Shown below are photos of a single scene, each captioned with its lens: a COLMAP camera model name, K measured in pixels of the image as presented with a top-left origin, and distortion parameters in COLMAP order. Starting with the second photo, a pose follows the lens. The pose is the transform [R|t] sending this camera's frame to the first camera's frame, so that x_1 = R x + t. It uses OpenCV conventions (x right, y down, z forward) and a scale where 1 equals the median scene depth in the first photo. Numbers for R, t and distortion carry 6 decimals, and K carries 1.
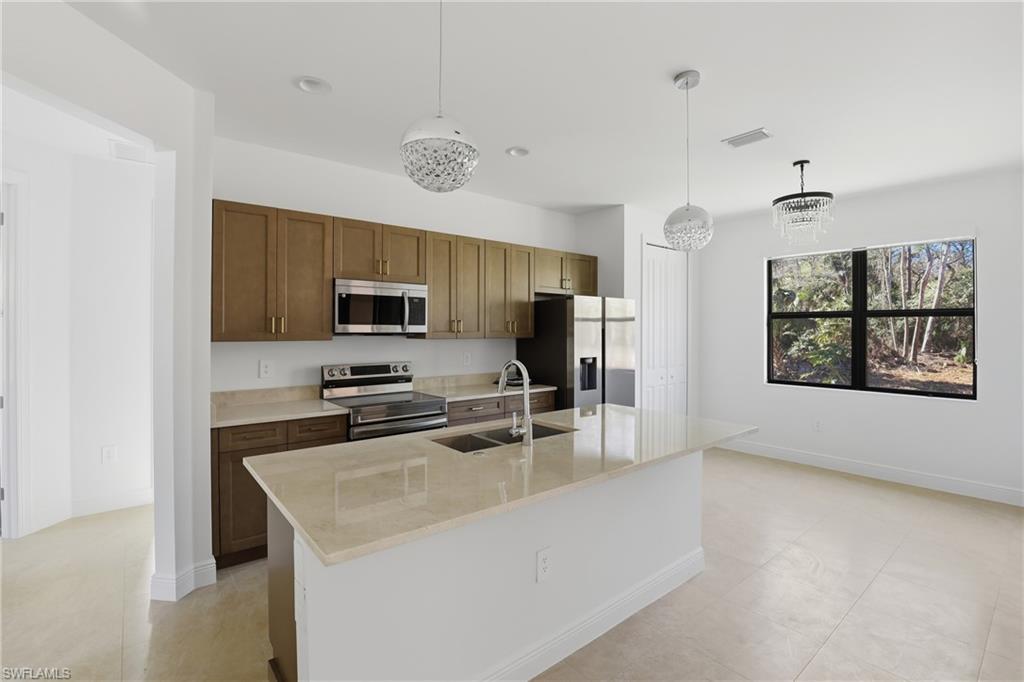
lens RADIAL K [[471.0, 0, 513.7], [0, 471.0, 327.0], [0, 0, 1]] dist [-0.031257, 0.004512]
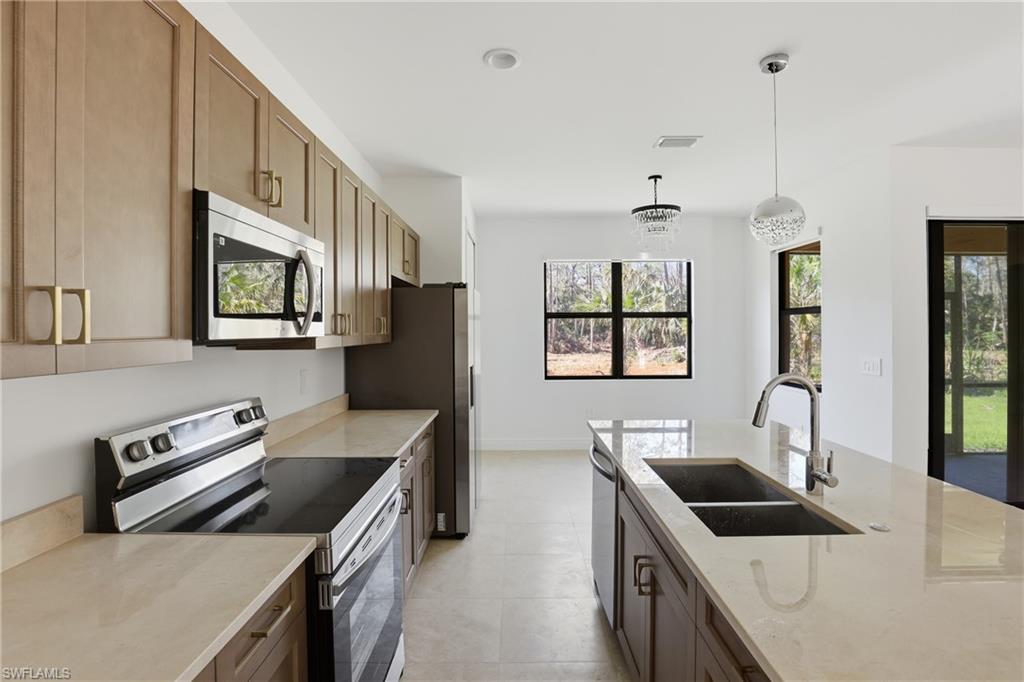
lens RADIAL K [[472.7, 0, 509.3], [0, 472.7, 331.4], [0, 0, 1]] dist [-0.044930, -0.000017]
pose [[0.649999, -0.008567, 0.759887, -0.441053], [0.001497, 0.999949, 0.009993, 0.001766], [-0.759933, -0.005358, 0.649979, 0.520188]]
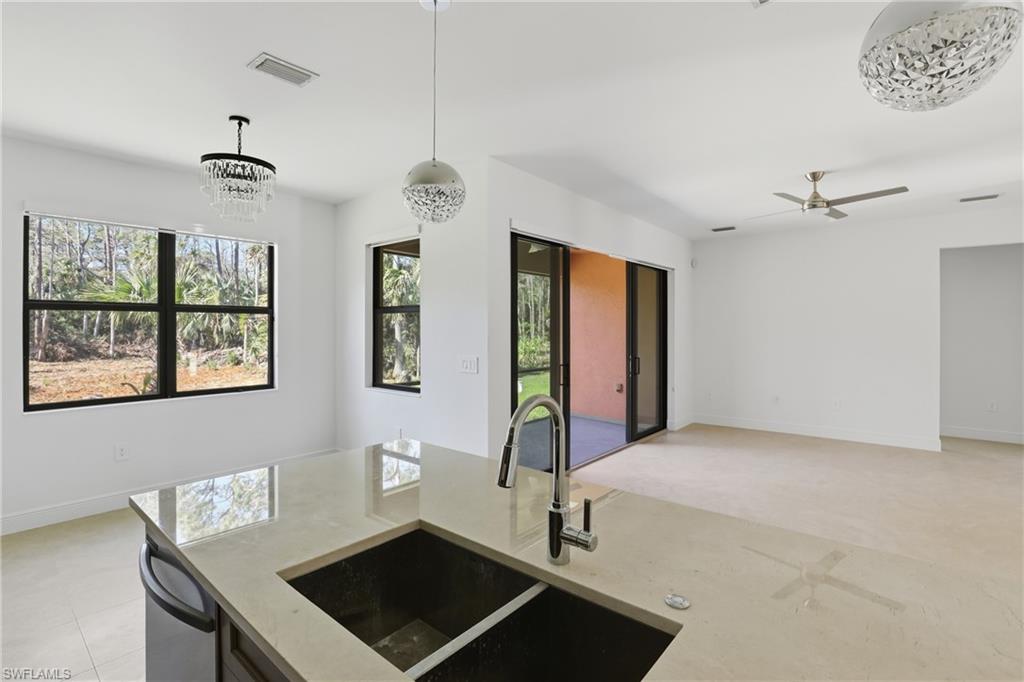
lens RADIAL K [[471.0, 0, 513.7], [0, 471.0, 327.0], [0, 0, 1]] dist [-0.031257, 0.004512]
pose [[-0.182301, -0.000866, 0.983242, -0.247897], [-0.007022, 0.999975, -0.000421, 0.003765], [-0.983218, -0.006981, -0.182303, 0.655150]]
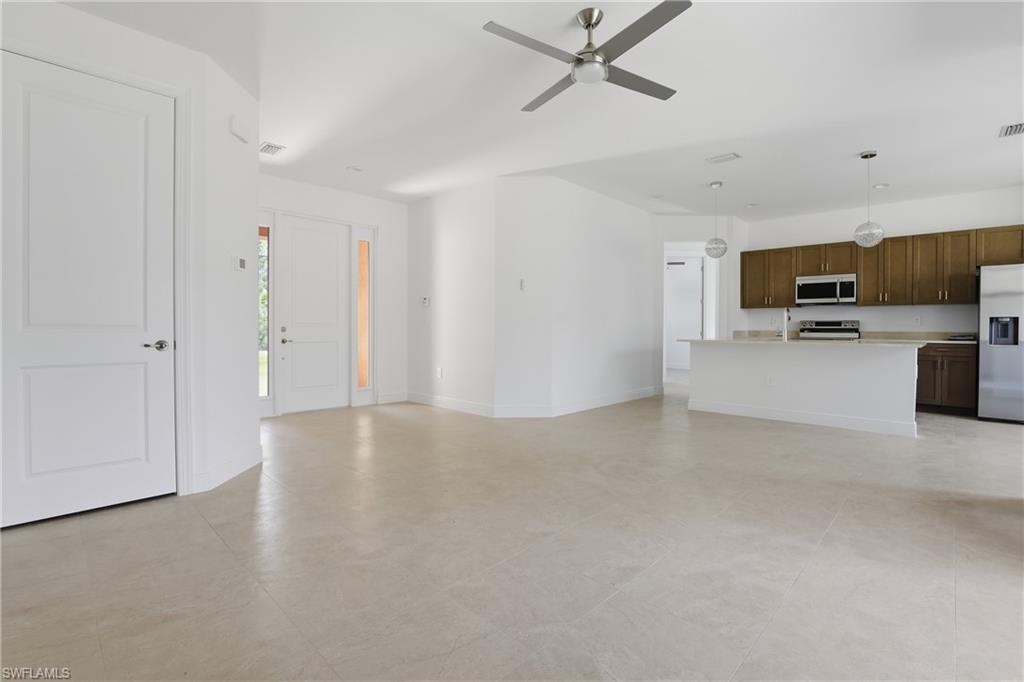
lens RADIAL K [[470.6, 0, 516.6], [0, 470.6, 328.8], [0, 0, 1]] dist [-0.042971, 0.010017]
pose [[0.112021, 0.003815, -0.993699, 1.317146], [0.002078, 0.999990, 0.004073, 0.098867], [0.993704, -0.002521, 0.112012, -0.386732]]
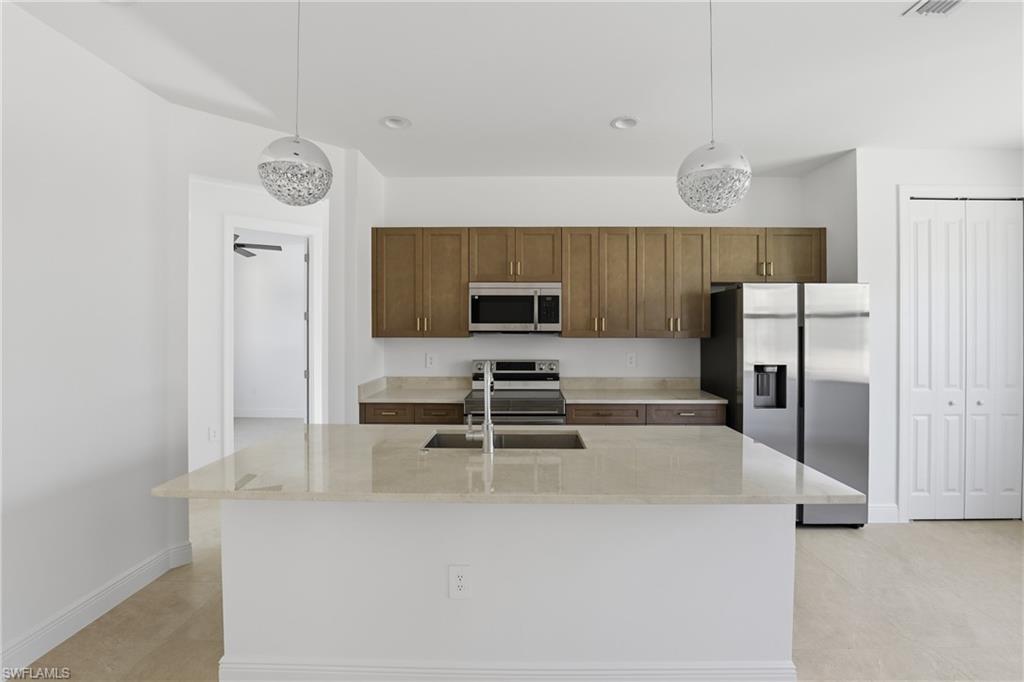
lens RADIAL K [[470.6, 0, 516.6], [0, 470.6, 328.8], [0, 0, 1]] dist [-0.042971, 0.010017]
pose [[0.758513, 0.000807, -0.651657, 0.385065], [0.003553, 0.999979, 0.005374, 0.001721], [0.651648, -0.006391, 0.758495, 0.195897]]
